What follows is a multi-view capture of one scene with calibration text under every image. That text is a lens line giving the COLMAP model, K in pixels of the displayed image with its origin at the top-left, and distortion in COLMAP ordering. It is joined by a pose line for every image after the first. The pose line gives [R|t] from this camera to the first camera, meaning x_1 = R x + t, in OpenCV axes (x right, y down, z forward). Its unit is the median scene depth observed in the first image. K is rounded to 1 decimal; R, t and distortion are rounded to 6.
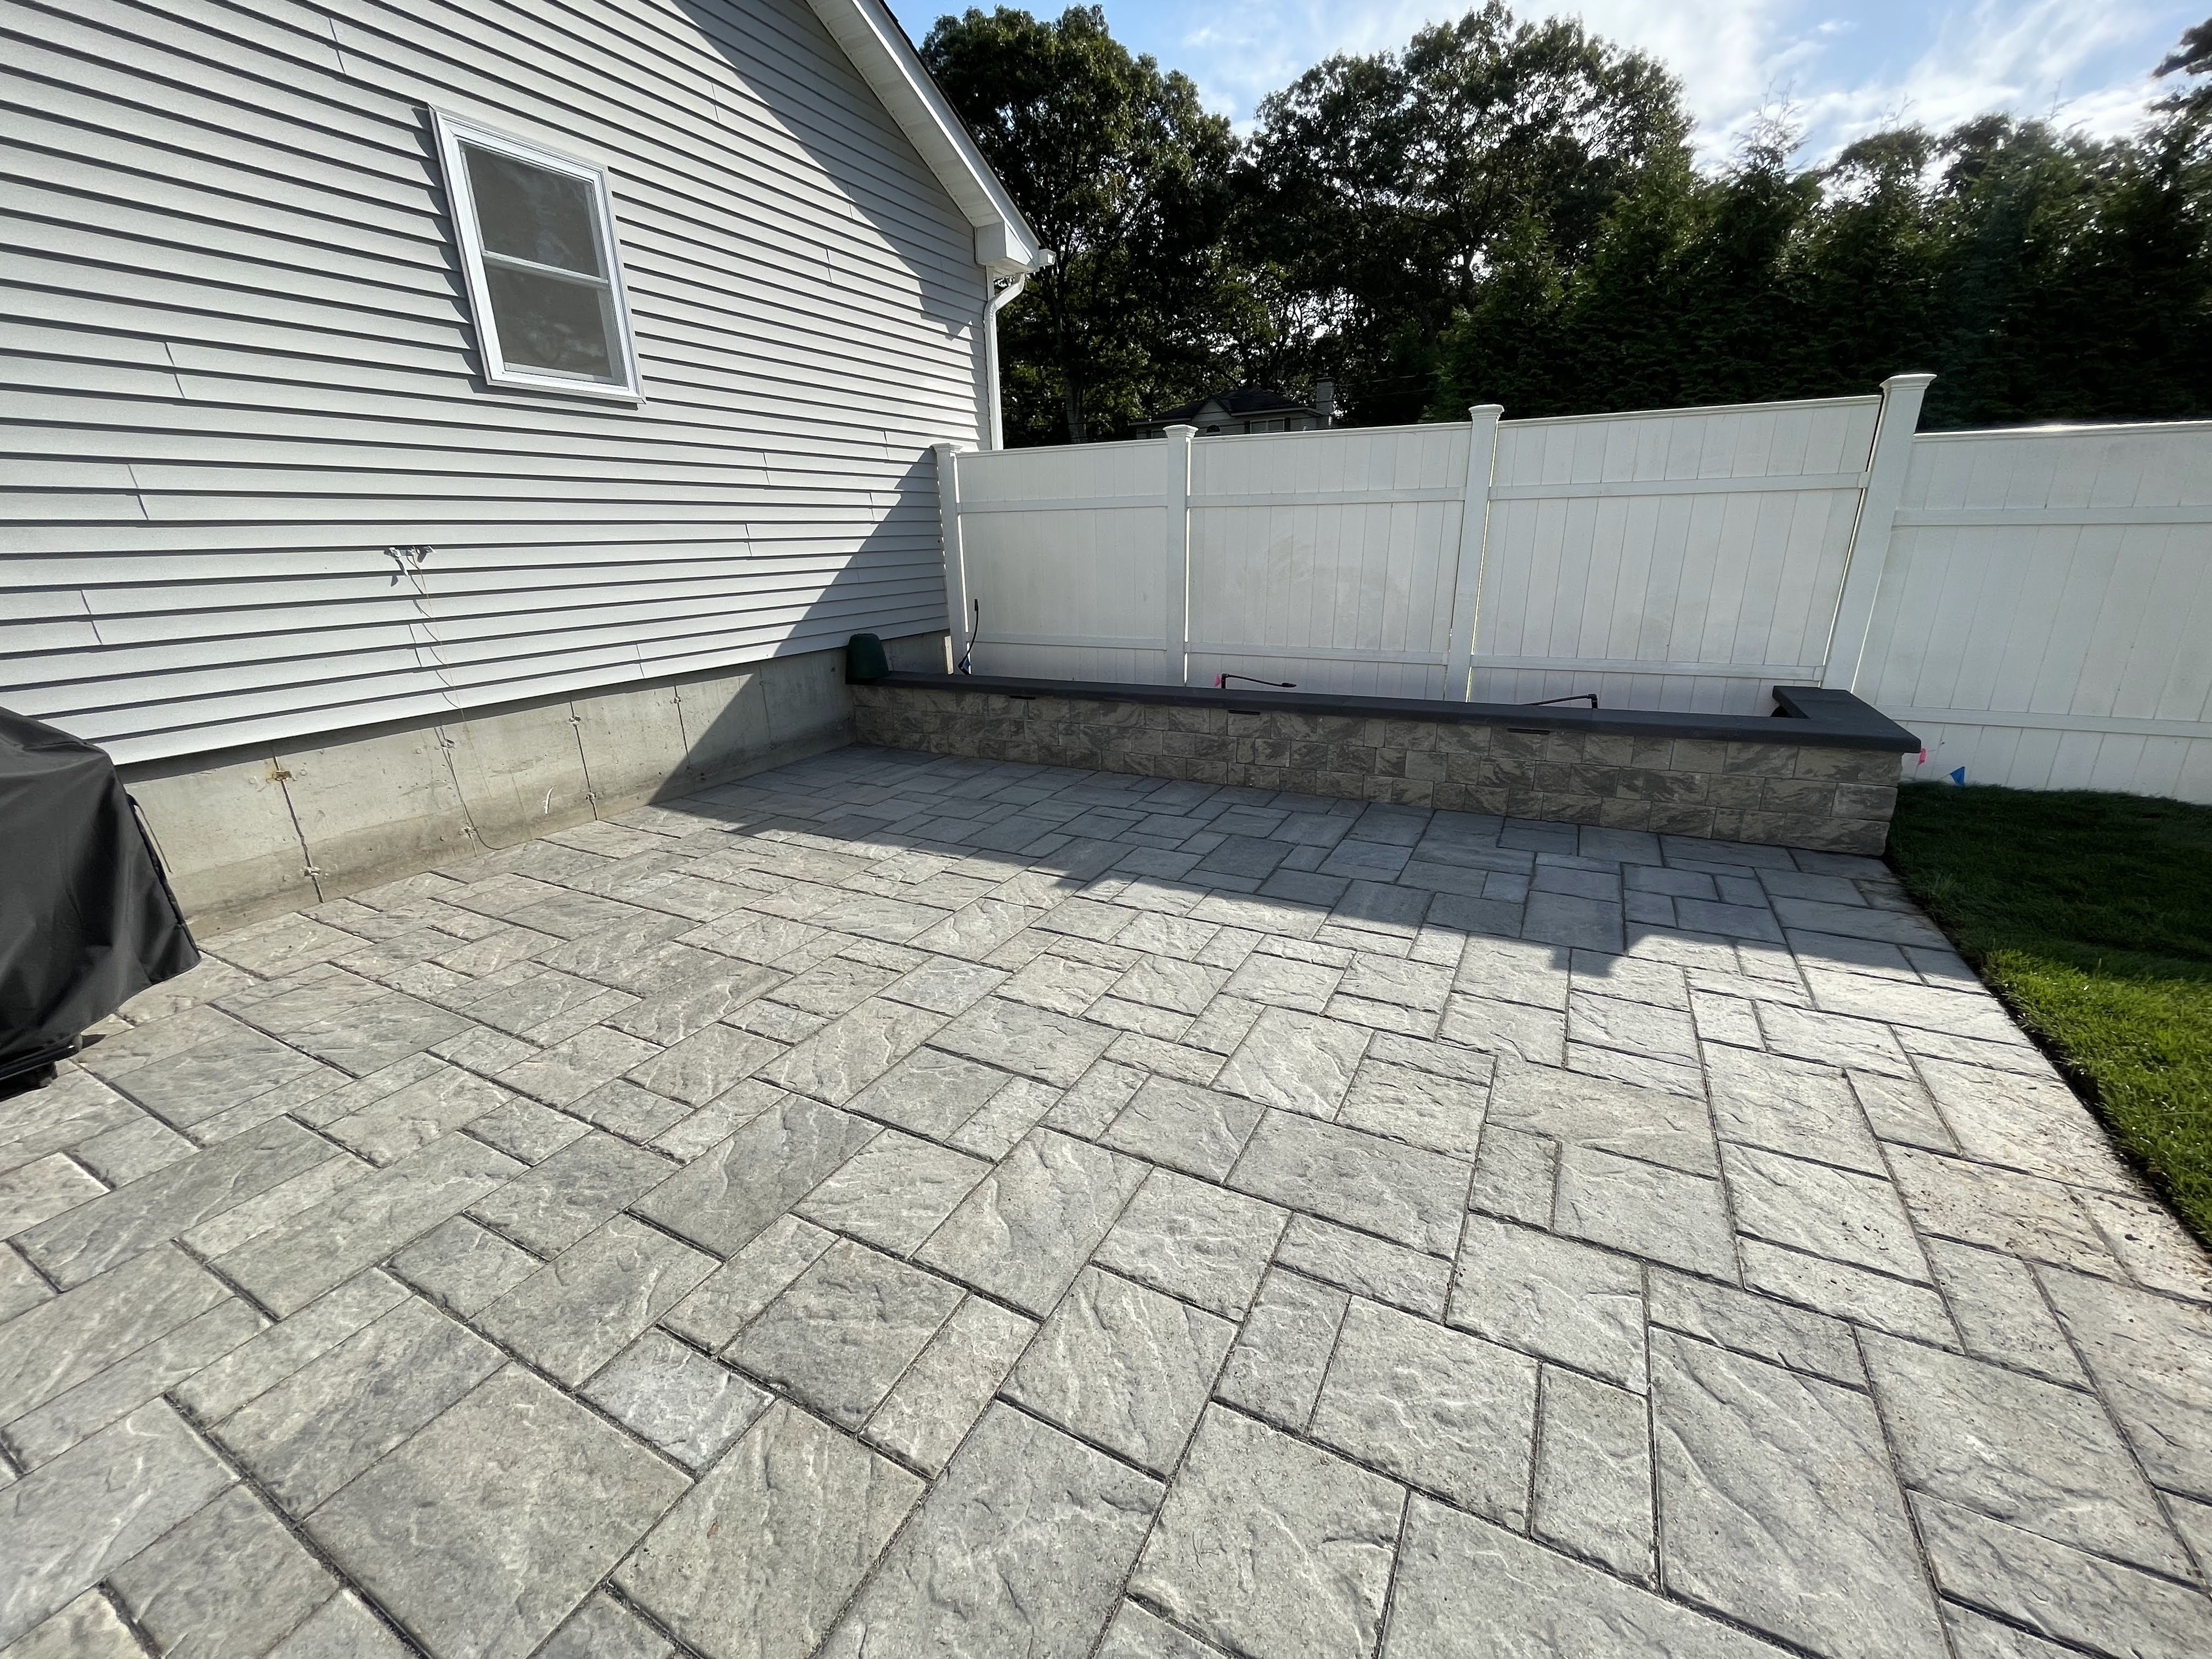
lens RADIAL K [[898.5, 0, 1106.0], [0, 898.5, 829.5], [0, 0, 1]] dist [-0.001657, 0.000232]
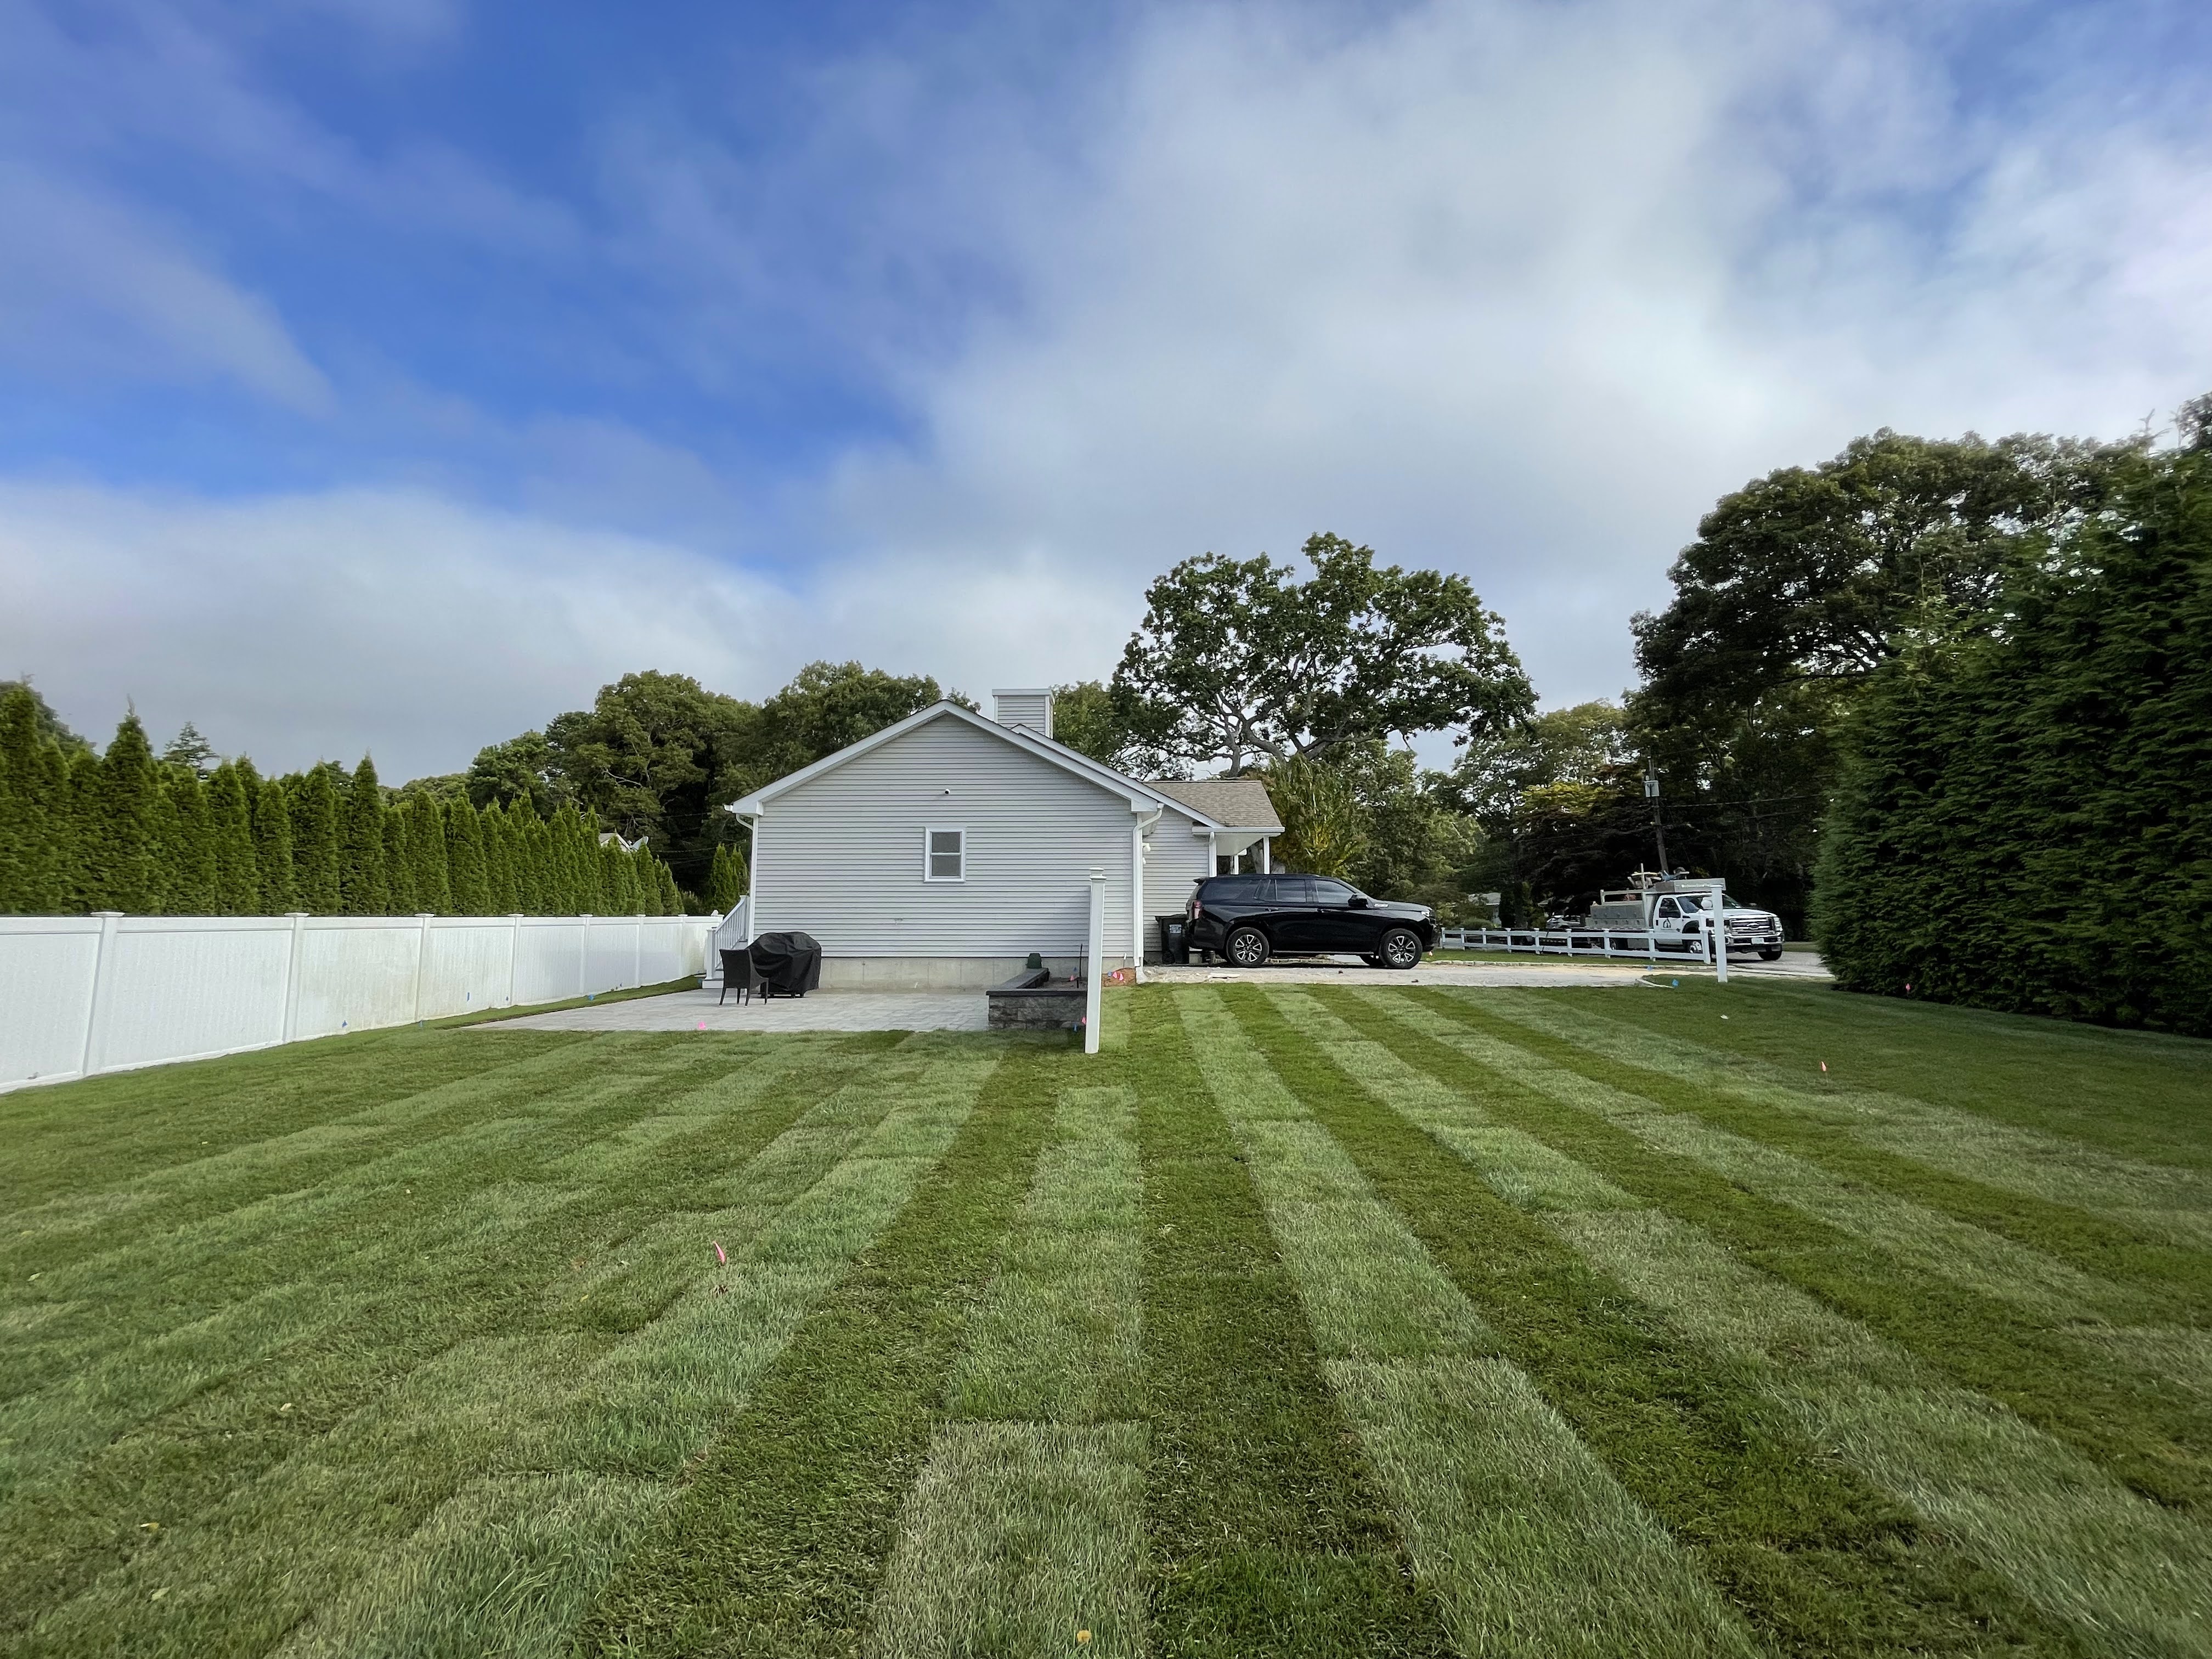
lens RADIAL K [[898.5, 0, 1106.0], [0, 898.5, 829.5], [0, 0, 1]] dist [-0.001657, 0.000232]
pose [[0.448793, -0.066772, -0.891138, 2.990646], [-0.289578, 0.932531, -0.215710, -0.056915], [0.845417, 0.354863, 0.399177, -0.037233]]
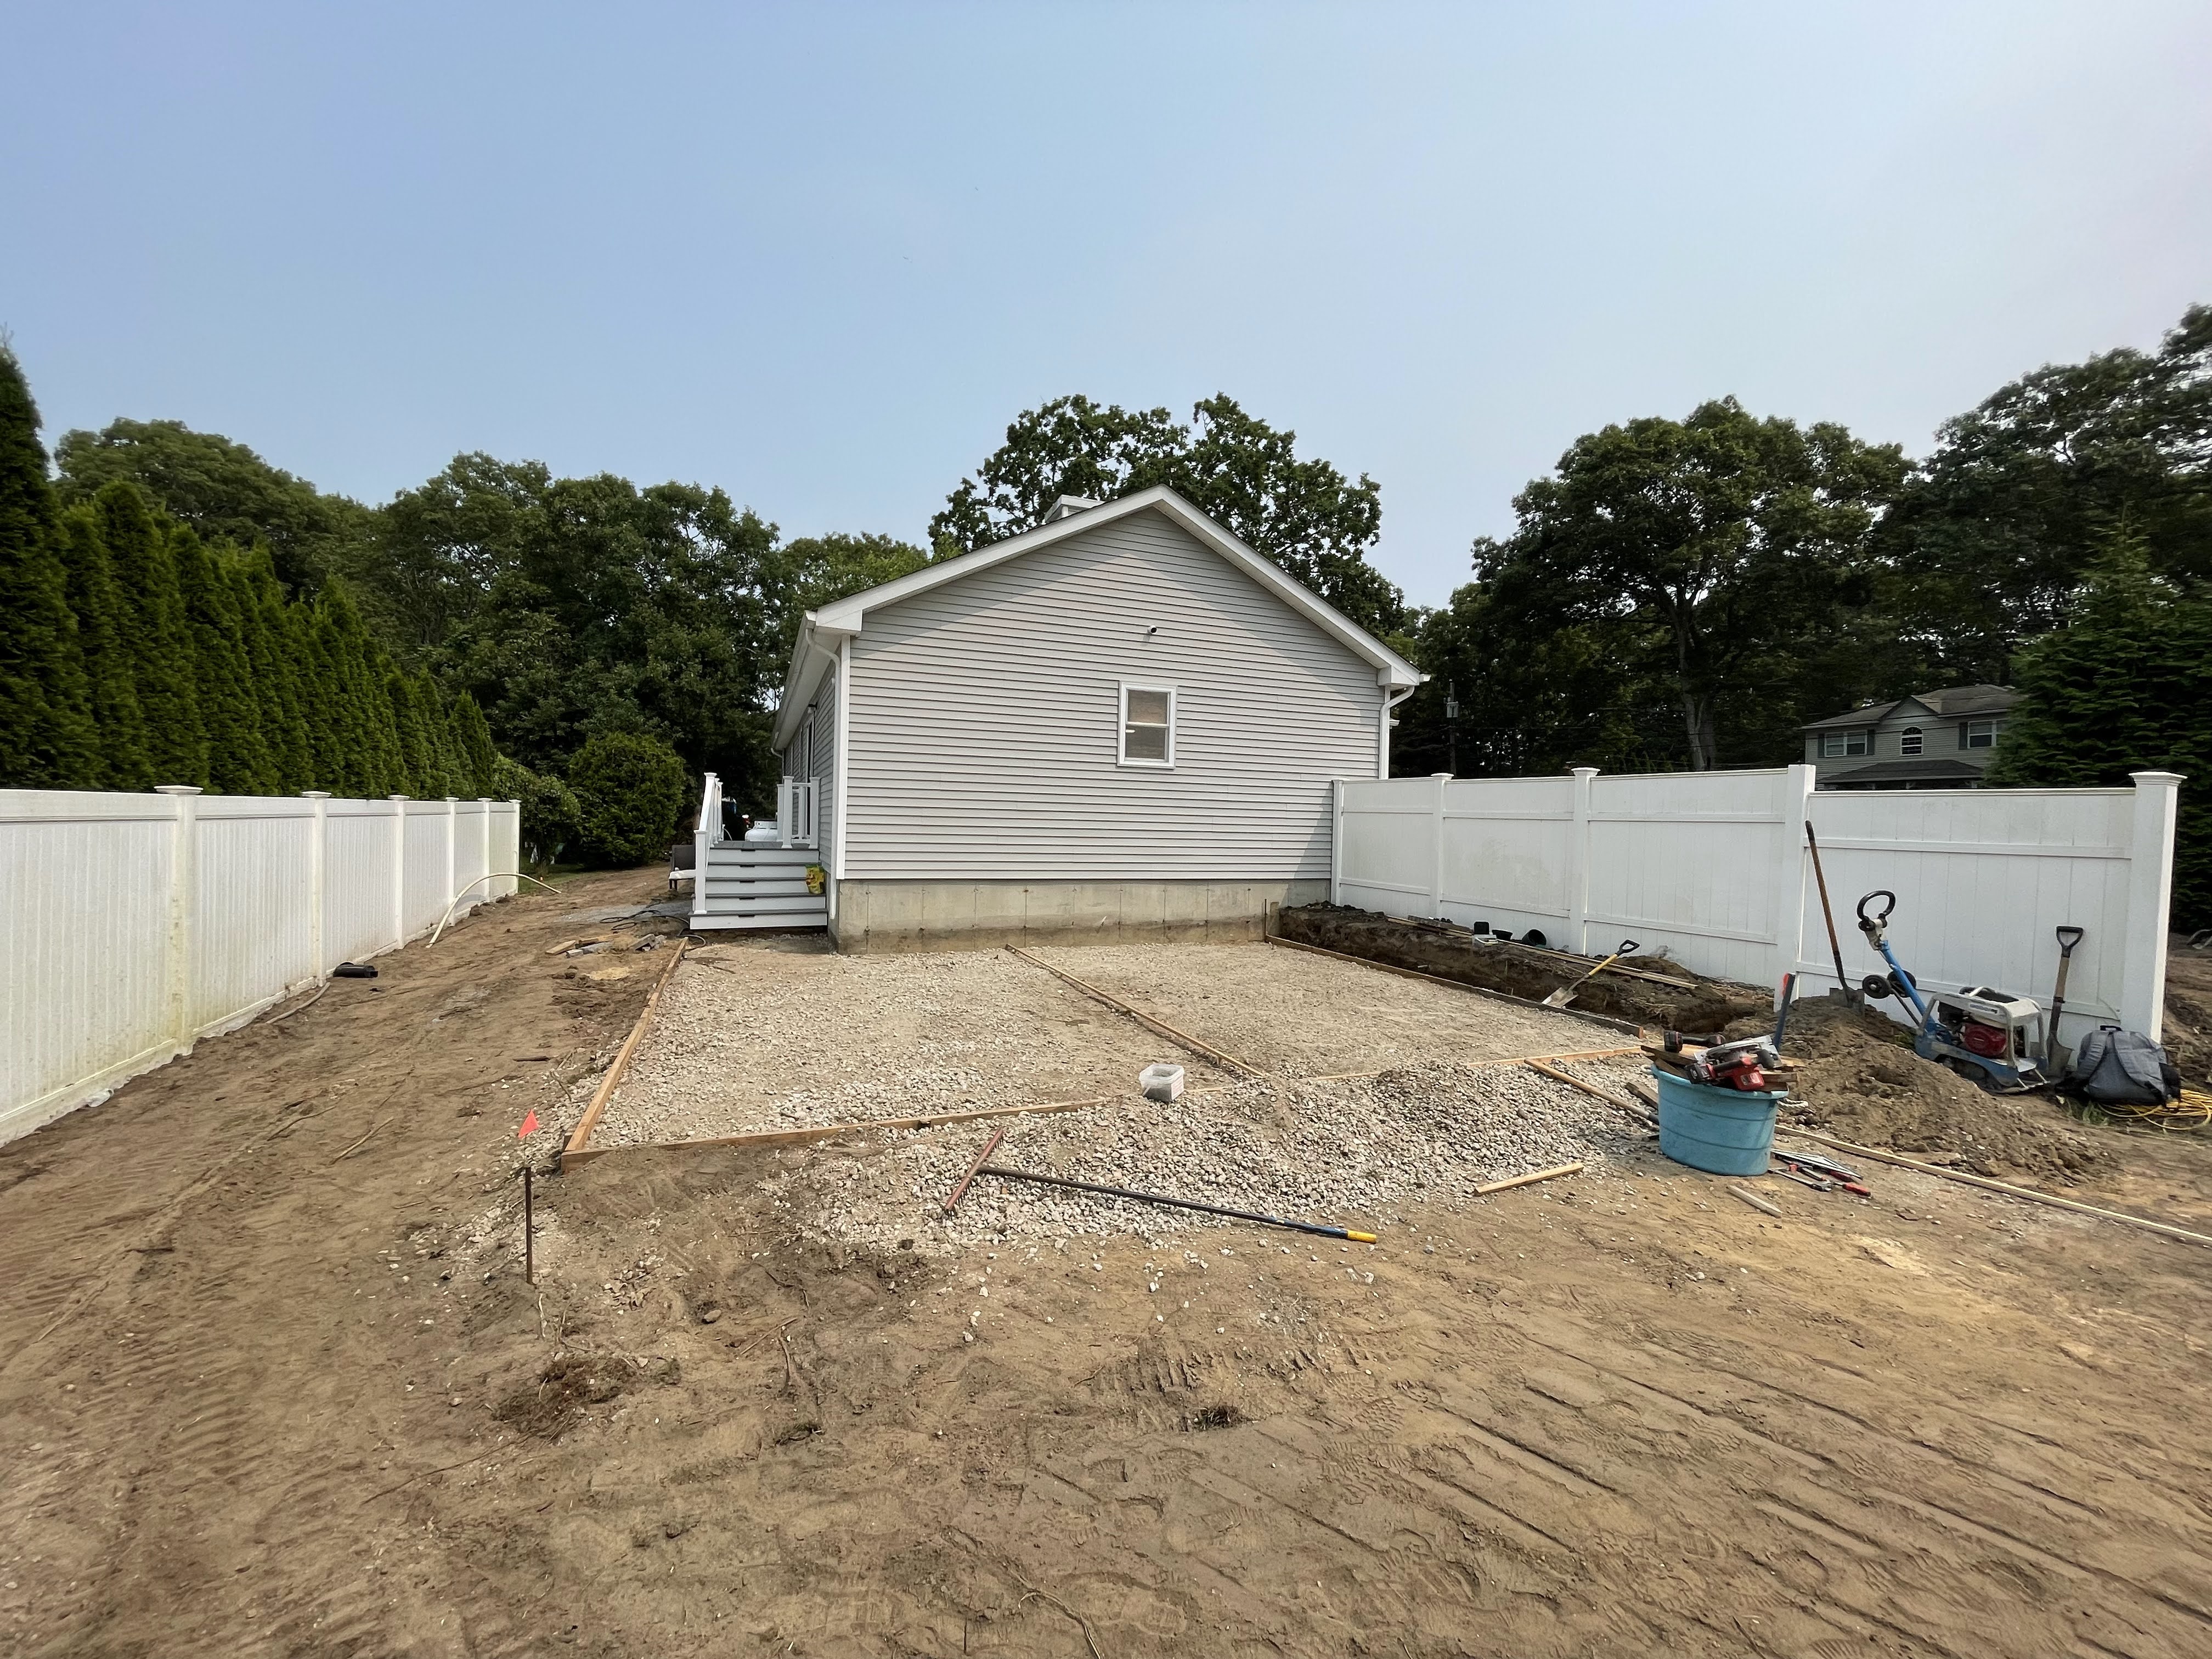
lens RADIAL K [[874.7, 0, 1106.0], [0, 874.7, 829.5], [0, 0, 1]] dist [0.002768, 0.000375]
pose [[0.756647, 0.053002, -0.651672, 0.899919], [-0.245082, 0.947029, -0.207537, 0.219639], [0.606152, 0.316745, 0.729556, -0.791419]]
